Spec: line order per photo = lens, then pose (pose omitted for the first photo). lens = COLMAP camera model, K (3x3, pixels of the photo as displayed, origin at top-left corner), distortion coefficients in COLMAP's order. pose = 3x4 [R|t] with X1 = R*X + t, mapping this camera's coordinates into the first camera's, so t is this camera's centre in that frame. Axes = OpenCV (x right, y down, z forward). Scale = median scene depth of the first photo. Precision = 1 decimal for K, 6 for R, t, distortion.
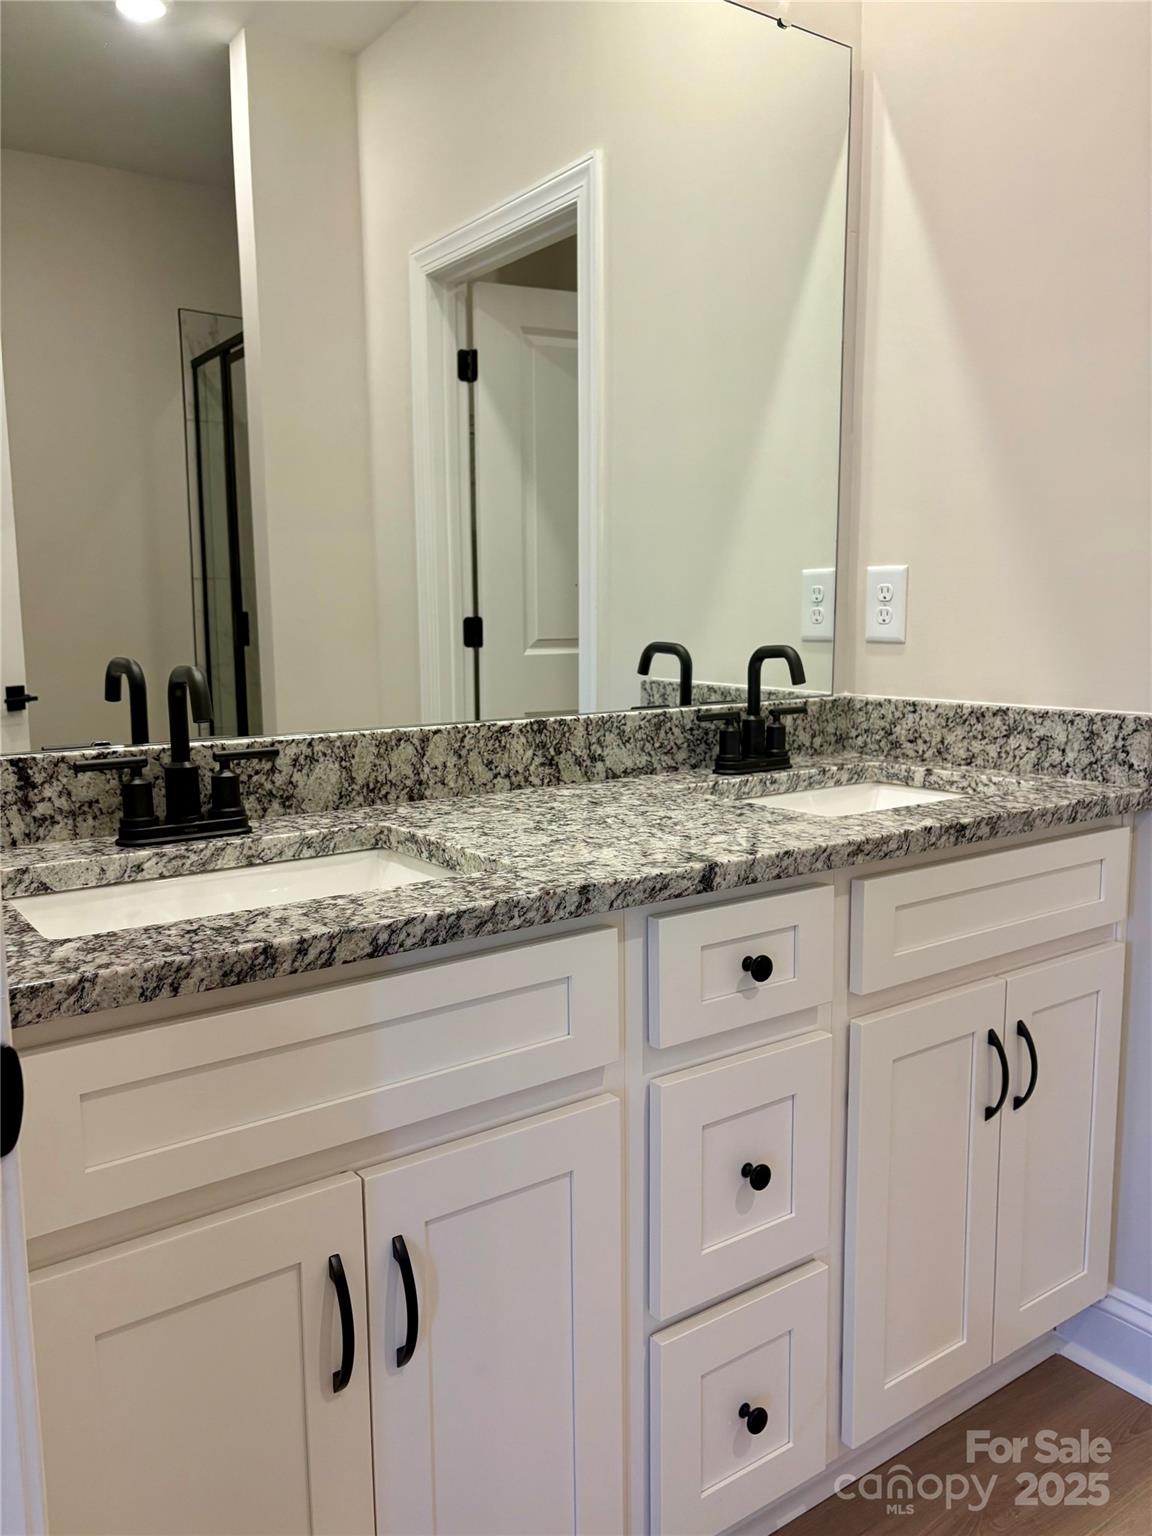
lens RADIAL K [[1157.1, 0, 578.5], [0, 1157.1, 757.0], [0, 0, 1]] dist [0.015659, -0.003691]
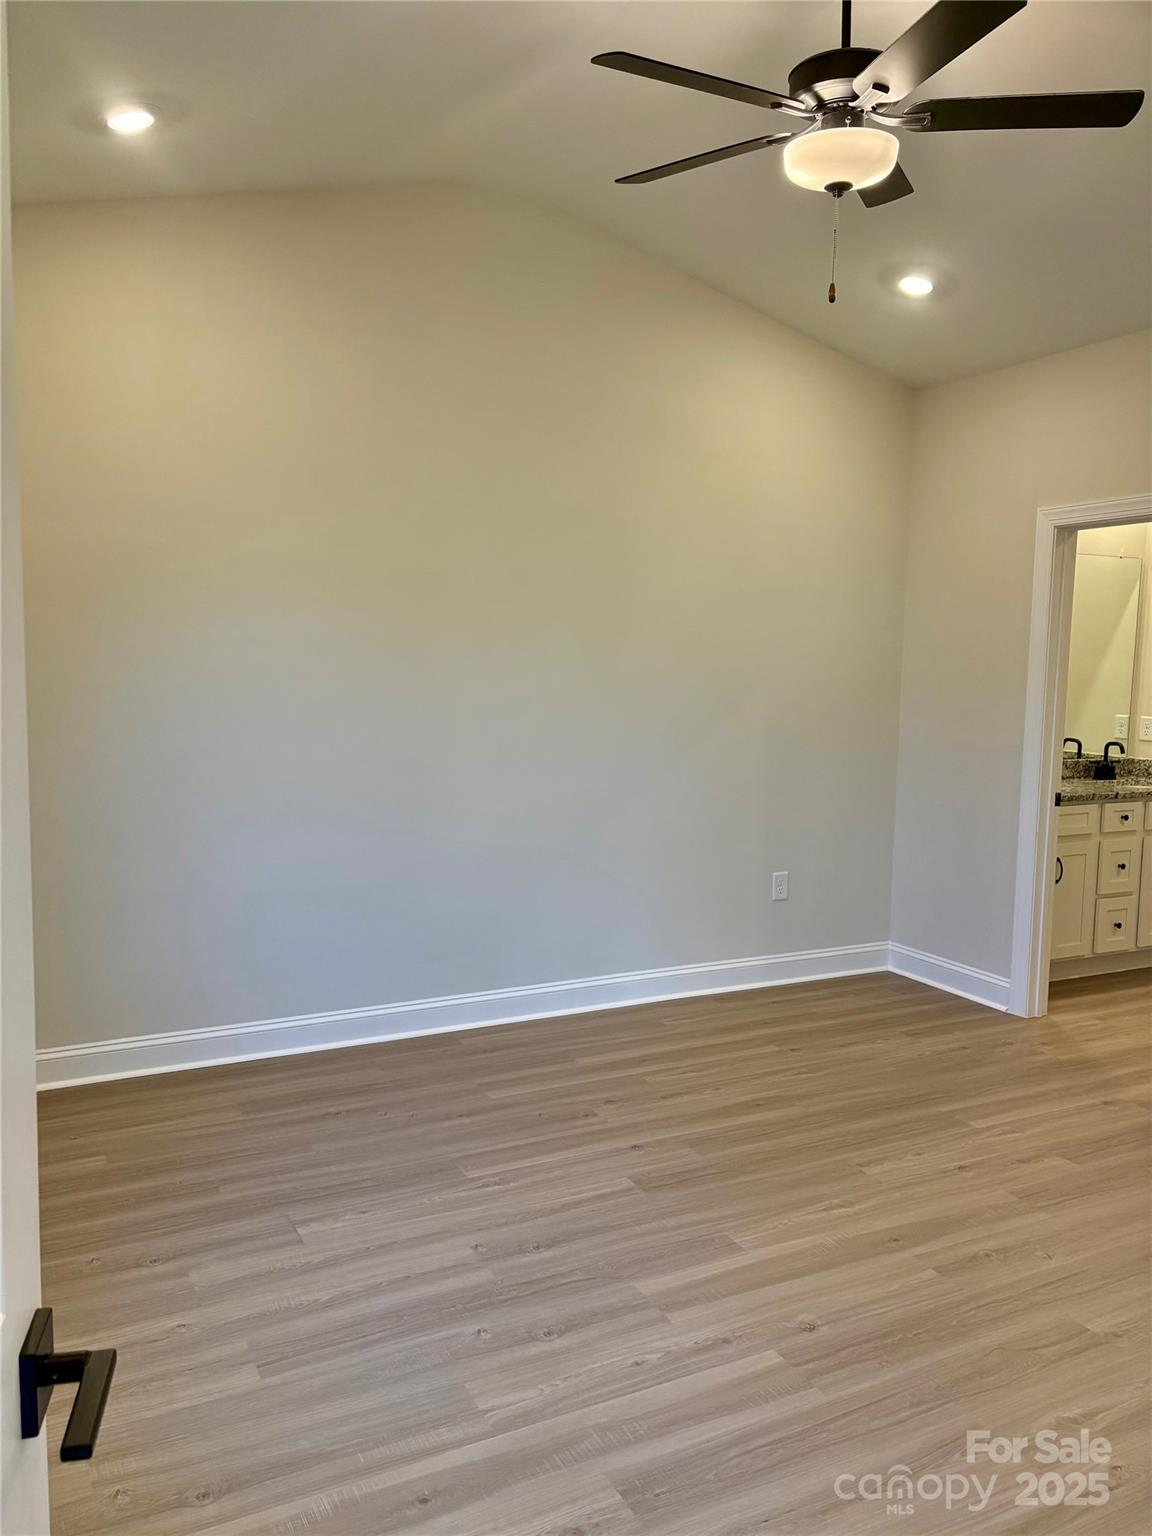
lens RADIAL K [[1157.1, 0, 574.0], [0, 1157.1, 779.6], [0, 0, 1]] dist [0.015659, -0.003691]
pose [[0.989615, 0.040613, -0.137886, -0.914142], [-0.044112, 0.998775, -0.022408, 0.157620], [0.136808, 0.028257, 0.990195, -2.546375]]
